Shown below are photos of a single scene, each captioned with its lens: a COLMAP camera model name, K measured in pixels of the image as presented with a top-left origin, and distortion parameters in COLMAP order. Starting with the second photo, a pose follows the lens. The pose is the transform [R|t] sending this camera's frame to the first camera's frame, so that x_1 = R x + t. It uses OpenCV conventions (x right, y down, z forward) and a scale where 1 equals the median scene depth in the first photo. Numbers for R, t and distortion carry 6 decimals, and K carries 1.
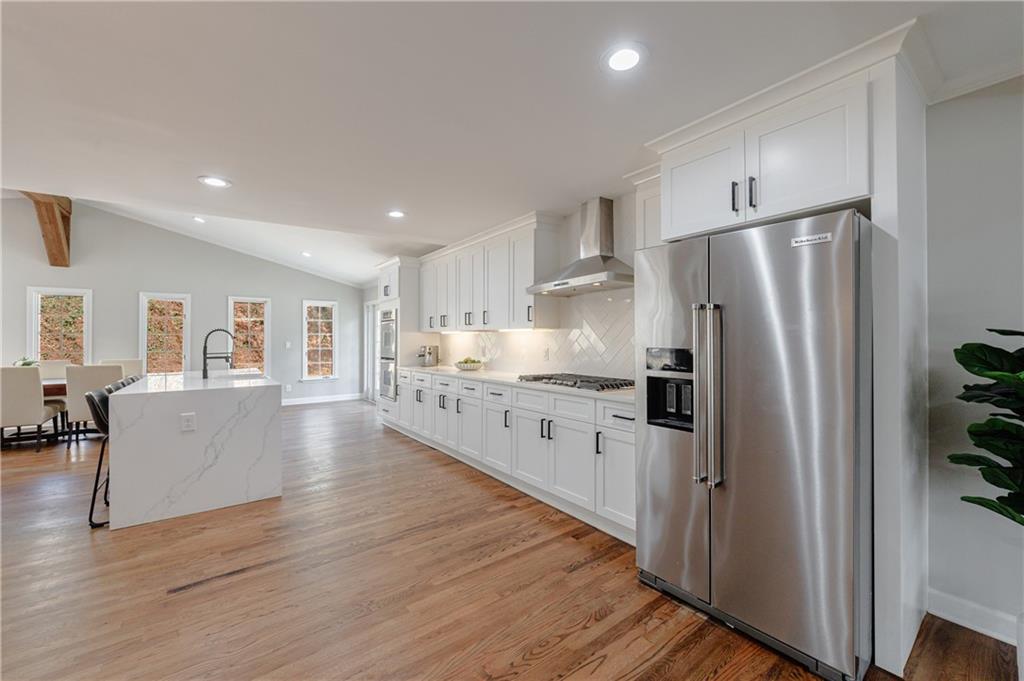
lens RADIAL K [[404.3, 0, 512.0], [0, 404.3, 338.0], [0, 0, 1]] dist [0.000195, -0.003560]
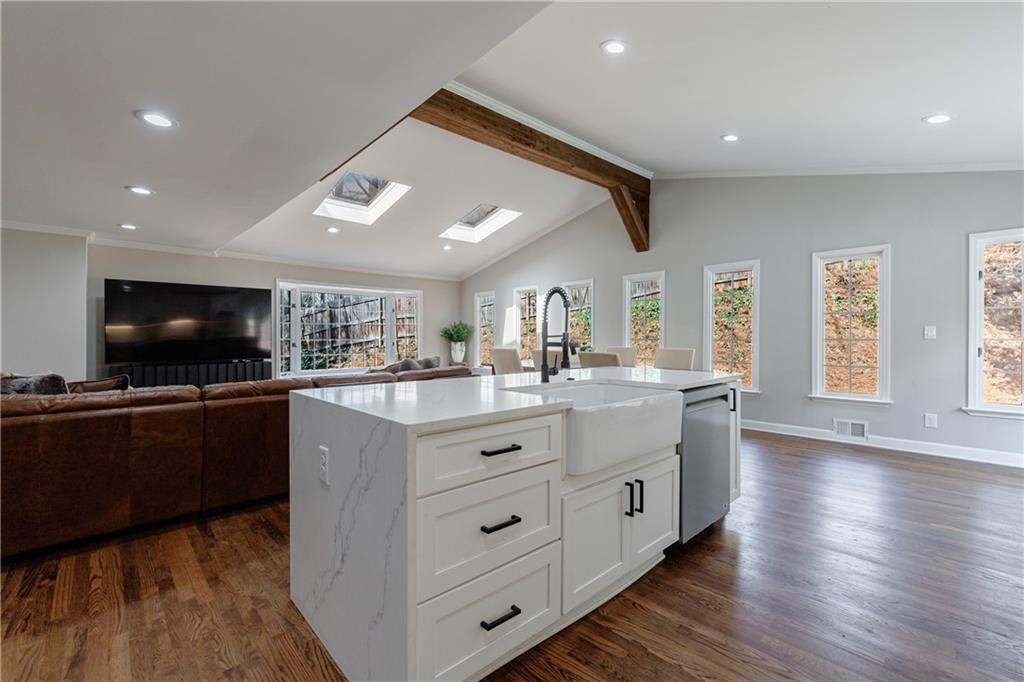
lens RADIAL K [[433.4, 0, 511.5], [0, 433.4, 339.1], [0, 0, 1]] dist [-0.000802, -0.000759]
pose [[0.116542, 0.009422, -0.993141, -0.186922], [0.003433, 0.999945, 0.009890, 0.037415], [0.993180, -0.004562, 0.116503, 0.898990]]
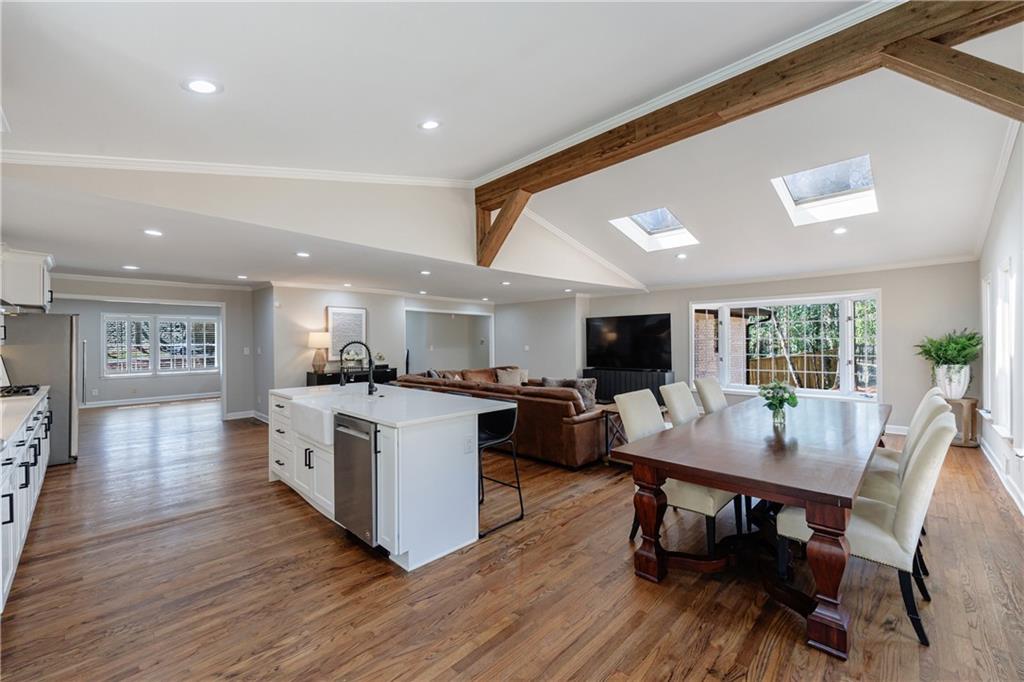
lens RADIAL K [[416.0, 0, 508.9], [0, 416.0, 340.1], [0, 0, 1]] dist [0.000604, -0.000026]
pose [[-0.987202, 0.010667, -0.159116, -0.937461], [0.012065, 0.999897, -0.007823, -0.012774], [0.159017, -0.009642, -0.987229, 2.028219]]
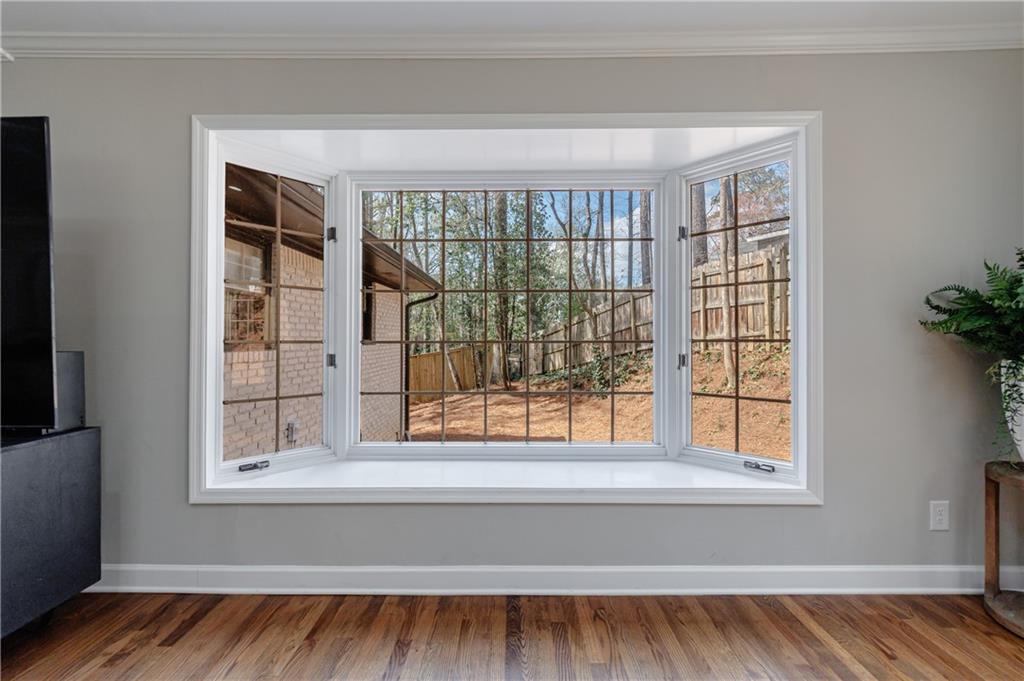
lens RADIAL K [[429.4, 0, 510.7], [0, 429.4, 337.7], [0, 0, 1]] dist [-0.001363, -0.000564]
pose [[-0.599605, 0.002821, -0.800291, -1.988663], [0.005034, 0.999987, -0.000247, 0.050090], [0.800281, -0.004177, -0.599611, 0.700983]]
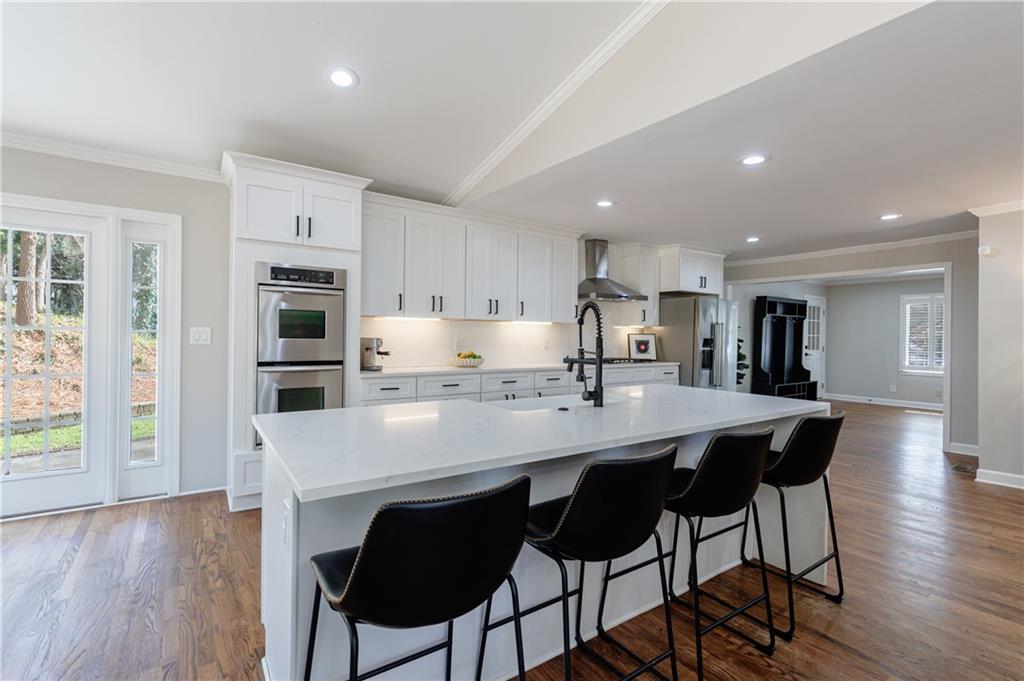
lens RADIAL K [[463.0, 0, 507.5], [0, 463.0, 336.9], [0, 0, 1]] dist [-0.002177, -0.000022]
pose [[0.040305, 0.002192, 0.999185, -1.323807], [-0.017742, 0.999842, -0.001478, 0.022648], [-0.999030, -0.017668, 0.040338, 1.101763]]
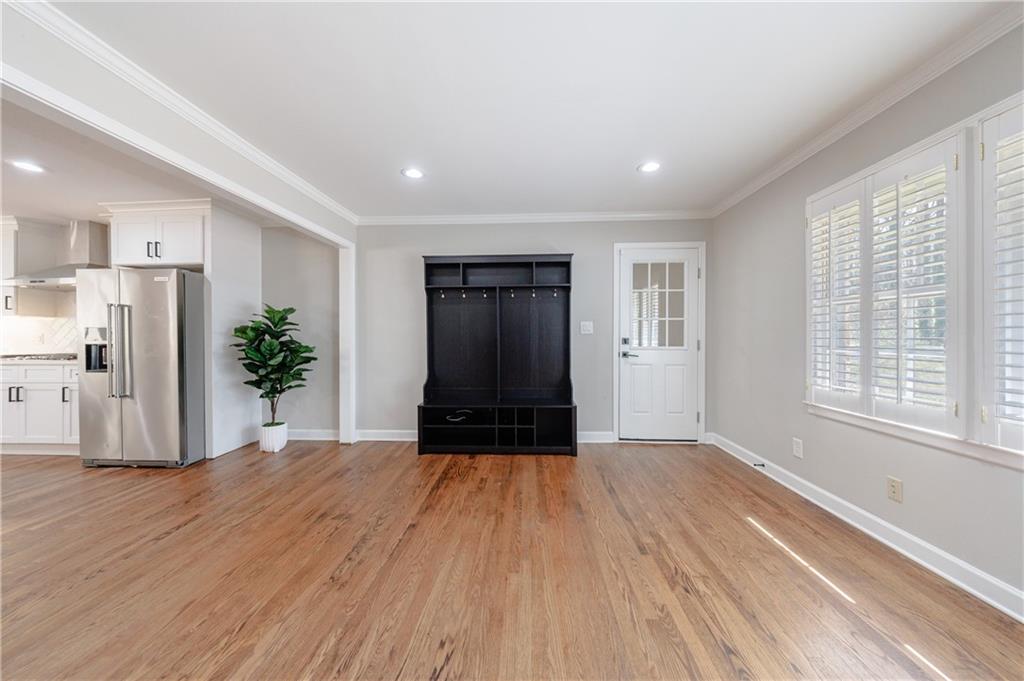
lens RADIAL K [[341.6, 0, 512.9], [0, 341.6, 337.5], [0, 0, 1]] dist [-0.014330, 0.003018]
pose [[0.626345, -0.002258, 0.779542, 0.190230], [-0.001999, 0.999988, 0.004503, 0.030551], [-0.779543, -0.004379, 0.626333, -0.687727]]
